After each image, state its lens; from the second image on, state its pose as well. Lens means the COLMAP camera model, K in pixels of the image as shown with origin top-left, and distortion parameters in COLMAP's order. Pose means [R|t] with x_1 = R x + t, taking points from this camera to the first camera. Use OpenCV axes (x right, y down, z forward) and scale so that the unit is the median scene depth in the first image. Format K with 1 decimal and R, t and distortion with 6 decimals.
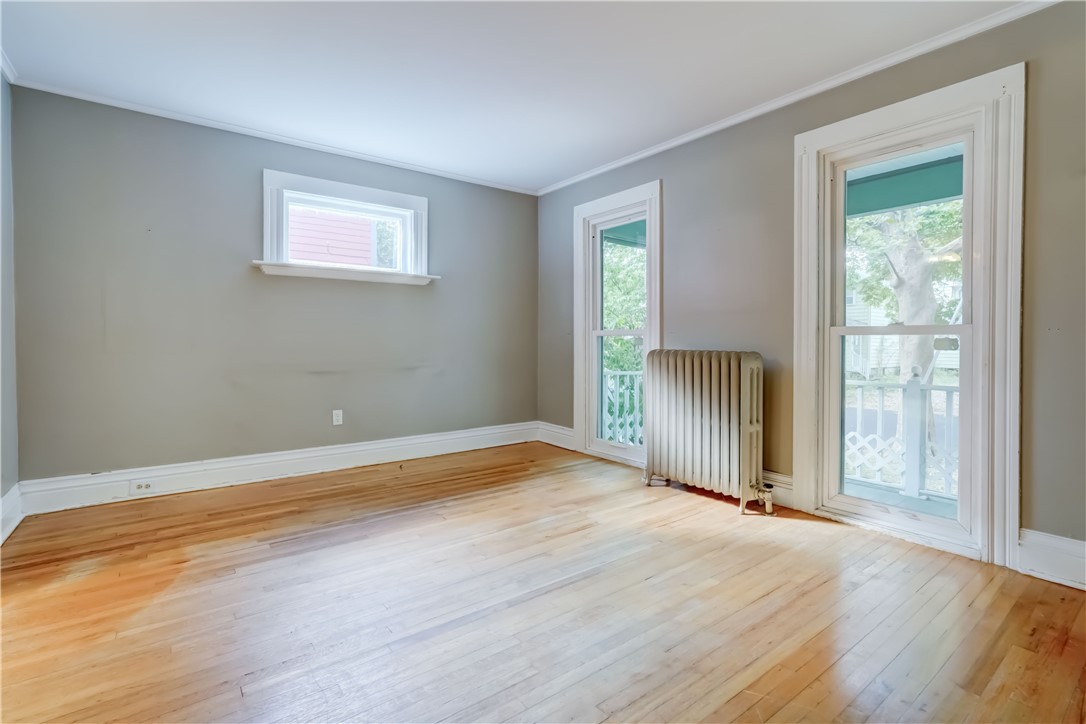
lens RADIAL K [[482.1, 0, 512.8], [0, 482.1, 346.8], [0, 0, 1]] dist [-0.004482, 0.000382]
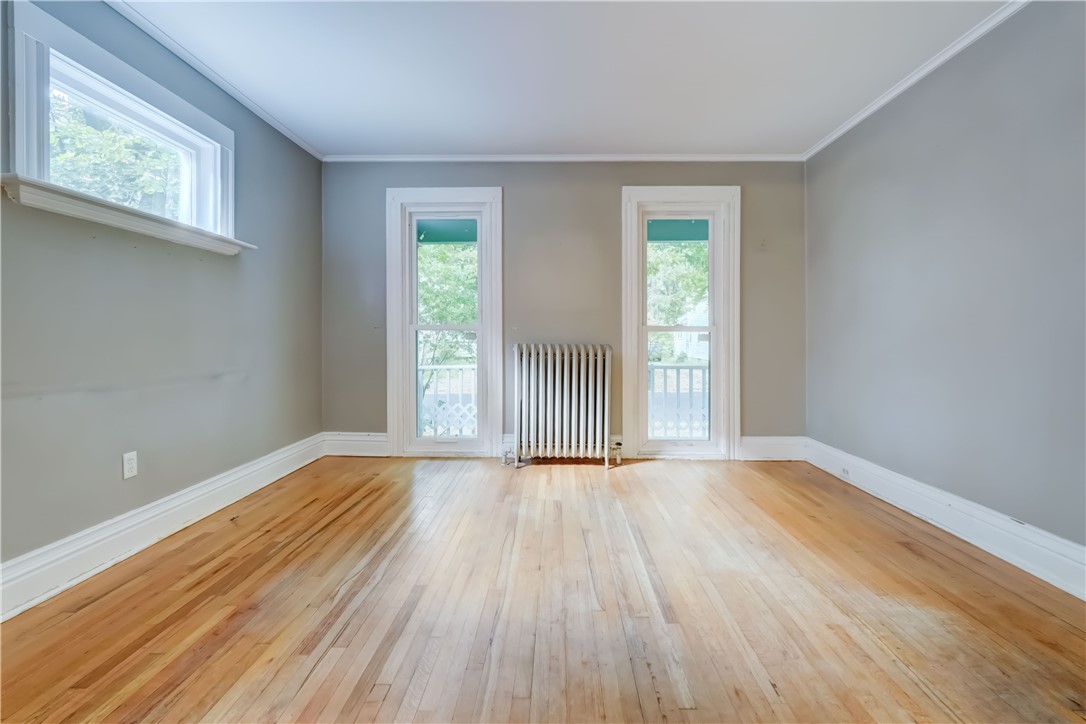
lens RADIAL K [[520.2, 0, 524.4], [0, 520.2, 342.3], [0, 0, 1]] dist [-0.002788, 0.000666]
pose [[0.619654, -0.008041, 0.784834, -0.674061], [0.010076, 0.999947, 0.002289, -0.000107], [-0.784811, 0.006490, 0.619702, 0.270533]]
